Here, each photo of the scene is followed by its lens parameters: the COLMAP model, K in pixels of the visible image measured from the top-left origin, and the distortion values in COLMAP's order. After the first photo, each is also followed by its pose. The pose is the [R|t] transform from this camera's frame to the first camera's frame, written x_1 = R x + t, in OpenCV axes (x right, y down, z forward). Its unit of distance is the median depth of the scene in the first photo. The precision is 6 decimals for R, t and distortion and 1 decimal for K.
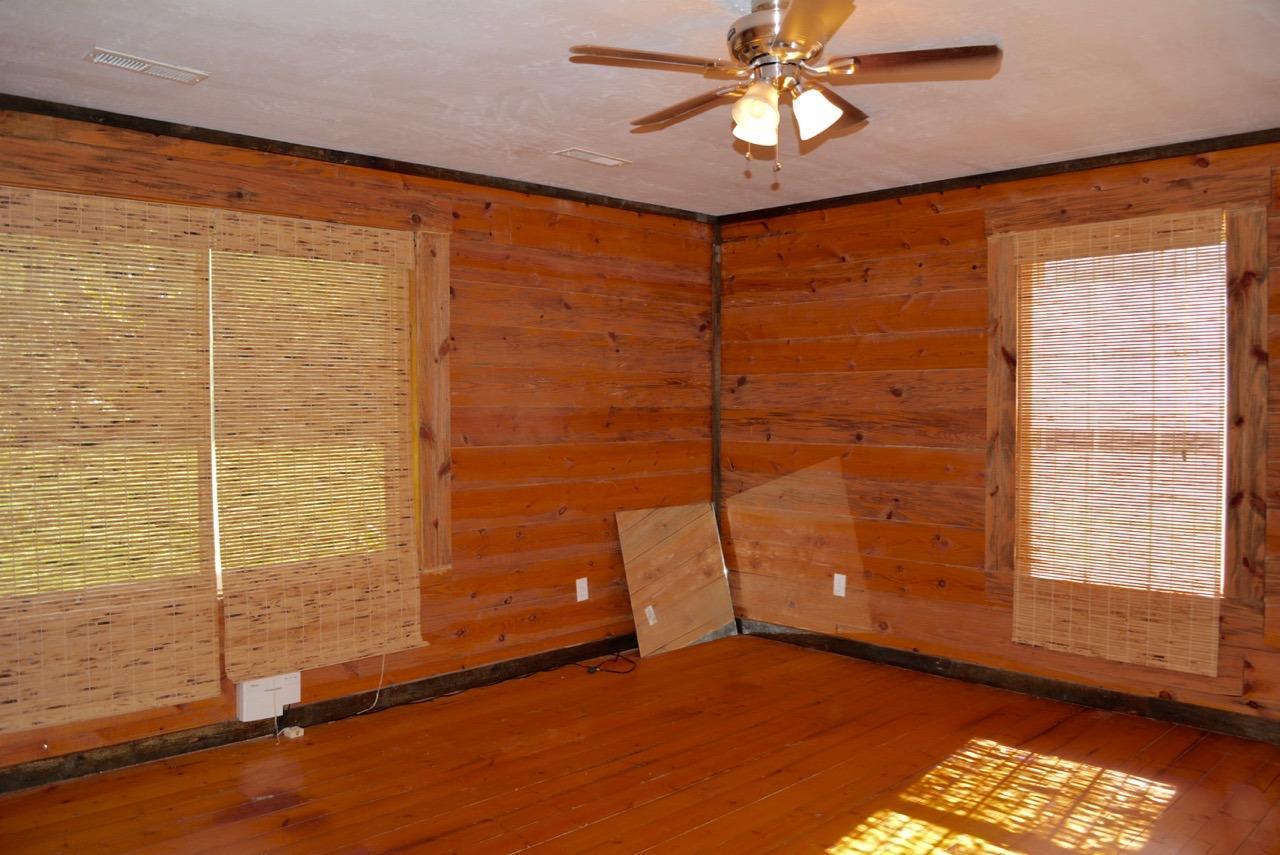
lens RADIAL K [[1007.7, 0, 639.5], [0, 1007.7, 433.8], [0, 0, 1]] dist [-0.065261, 0.009516]
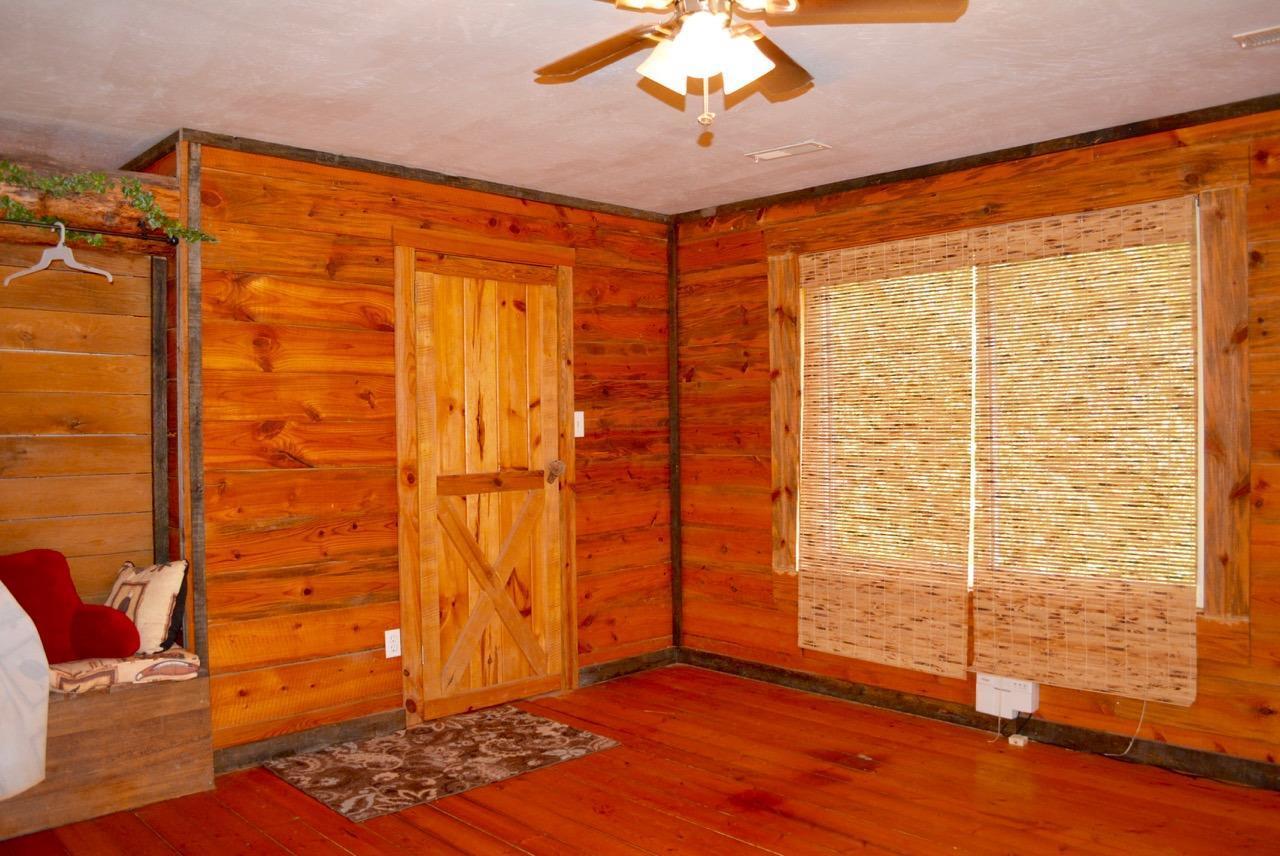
lens RADIAL K [[1007.7, 0, 639.5], [0, 1007.7, 420.4], [0, 0, 1]] dist [-0.065261, 0.009516]
pose [[0.017408, 0.008669, -0.999811, 0.631610], [-0.016360, 0.999831, 0.008384, -0.020396], [0.999715, 0.016211, 0.017547, 0.601443]]
